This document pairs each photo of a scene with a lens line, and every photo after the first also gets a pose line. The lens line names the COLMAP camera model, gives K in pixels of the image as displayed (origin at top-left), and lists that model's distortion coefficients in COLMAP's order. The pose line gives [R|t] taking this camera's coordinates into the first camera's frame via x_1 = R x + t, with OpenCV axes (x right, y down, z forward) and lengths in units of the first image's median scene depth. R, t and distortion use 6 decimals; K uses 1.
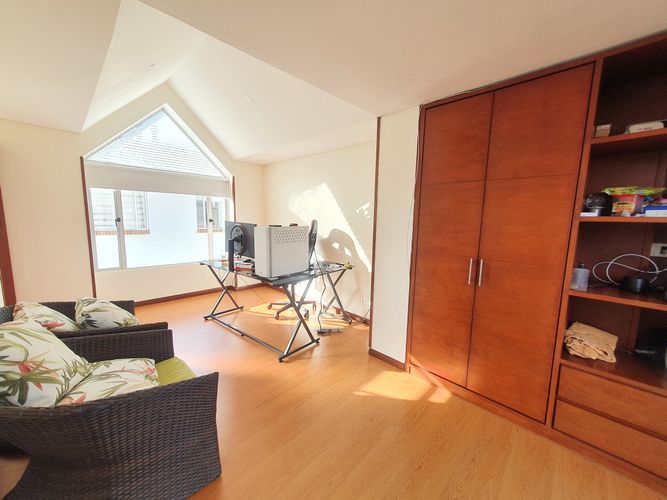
lens RADIAL K [[263.3, 0, 334.5], [0, 263.3, 247.4], [0, 0, 1]] dist [0.010528, 0.000433]
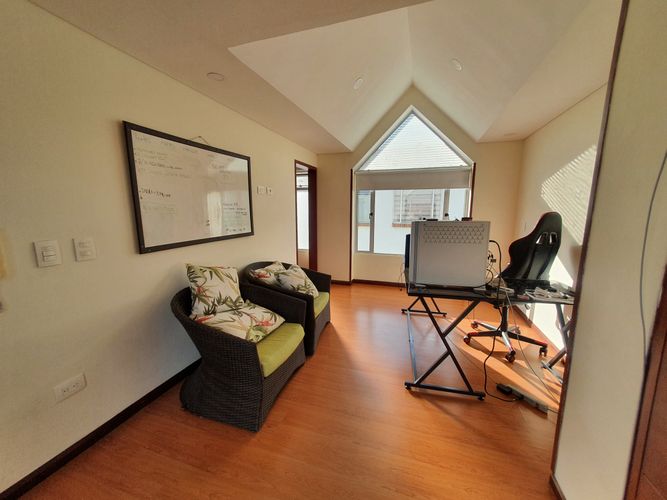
lens RADIAL K [[263.3, 0, 332.7], [0, 263.3, 247.2], [0, 0, 1]] dist [0.010528, 0.000433]
pose [[0.446975, 0.108241, -0.887973, 0.510666], [-0.097177, 0.992653, 0.072086, -0.041632], [0.889252, 0.054070, 0.454210, 0.572913]]
